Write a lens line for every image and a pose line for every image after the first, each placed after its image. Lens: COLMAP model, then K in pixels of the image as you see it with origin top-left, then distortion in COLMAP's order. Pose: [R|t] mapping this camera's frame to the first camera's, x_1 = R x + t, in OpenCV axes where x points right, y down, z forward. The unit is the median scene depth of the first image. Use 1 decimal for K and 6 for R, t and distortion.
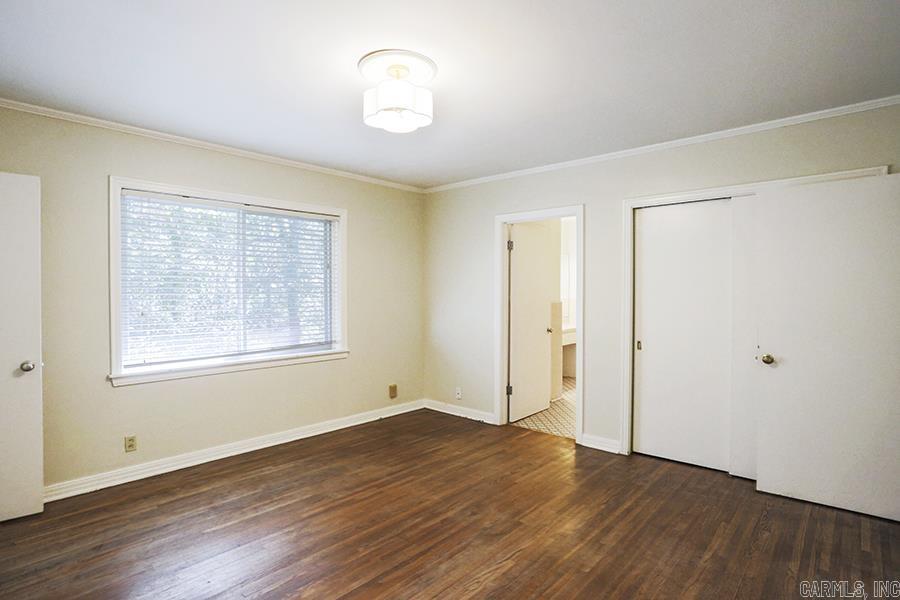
lens RADIAL K [[459.8, 0, 445.4], [0, 459.8, 309.5], [0, 0, 1]] dist [-0.047671, 0.006687]
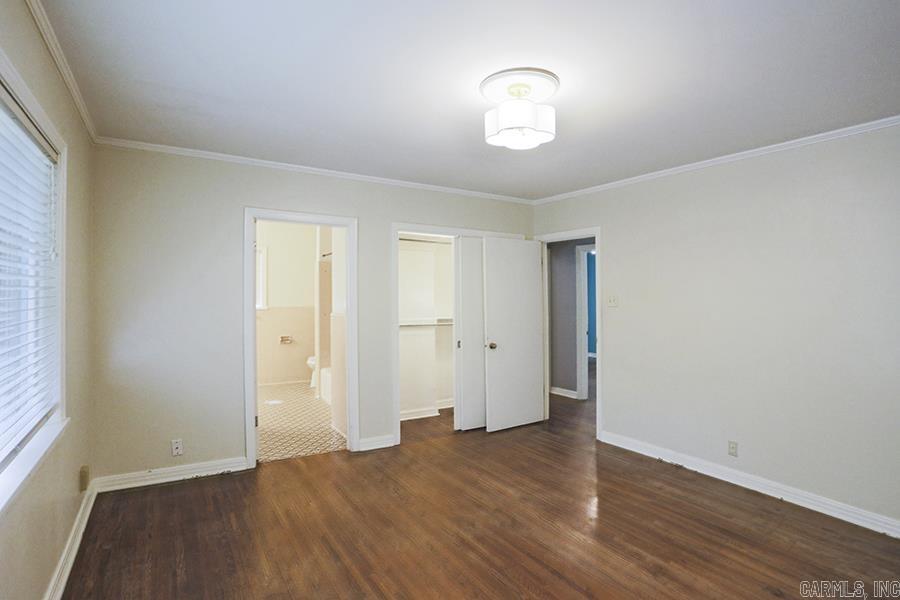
lens RADIAL K [[459.8, 0, 451.3], [0, 459.8, 293.2], [0, 0, 1]] dist [-0.047671, 0.006687]
pose [[0.274268, 0.007556, 0.961624, -0.827229], [0.021866, 0.999662, -0.014091, -0.051112], [-0.961405, 0.024892, 0.274010, 0.665080]]
